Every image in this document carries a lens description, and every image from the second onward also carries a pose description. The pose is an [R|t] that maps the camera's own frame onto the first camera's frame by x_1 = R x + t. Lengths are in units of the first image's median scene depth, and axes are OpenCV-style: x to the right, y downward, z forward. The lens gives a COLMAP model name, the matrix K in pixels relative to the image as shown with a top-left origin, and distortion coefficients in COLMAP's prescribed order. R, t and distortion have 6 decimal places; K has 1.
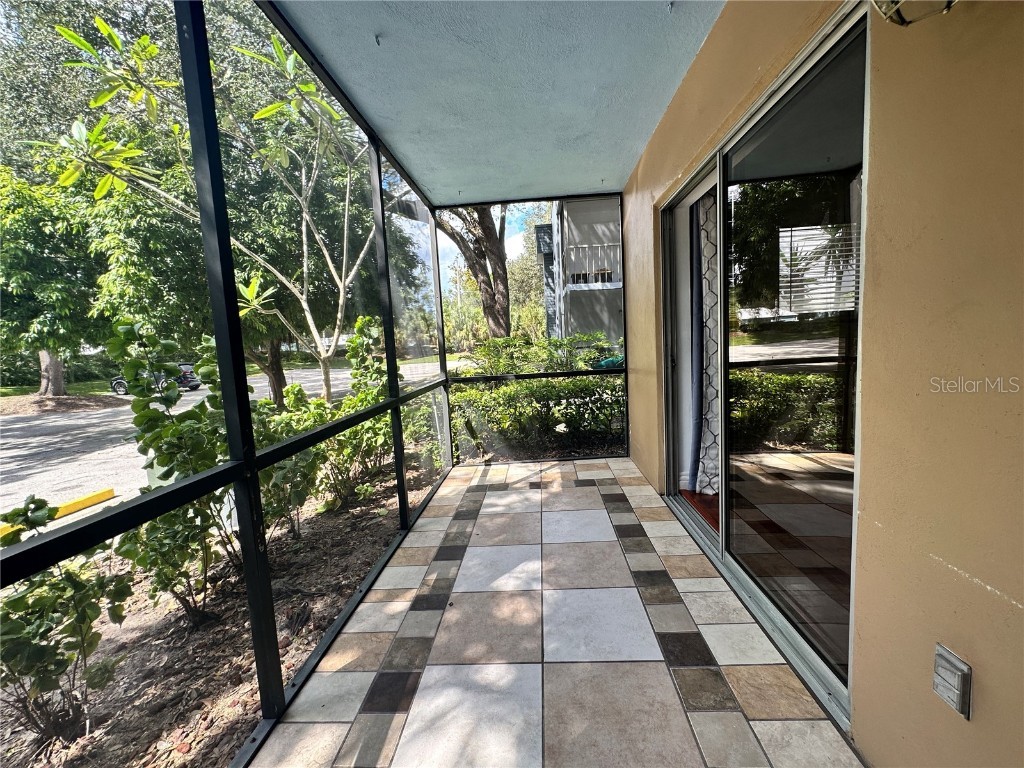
lens RADIAL K [[408.6, 0, 512.0], [0, 408.6, 380.4], [0, 0, 1]] dist [0.000240, -0.000152]
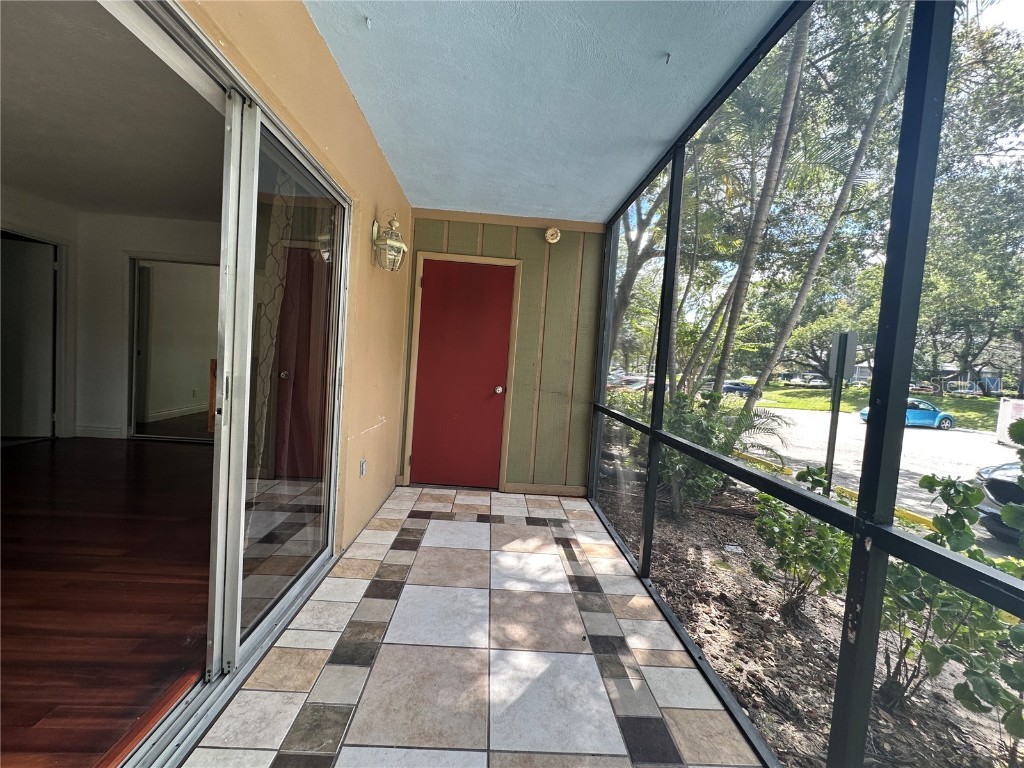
lens RADIAL K [[408.4, 0, 512.0], [0, 408.4, 384.0], [0, 0, 1]] dist [-0.001788, 0.000139]
pose [[-0.993259, -0.002975, -0.115882, 0.146162], [-0.021408, 0.987183, 0.158148, -0.213763], [0.113926, 0.159563, -0.980592, 2.032682]]
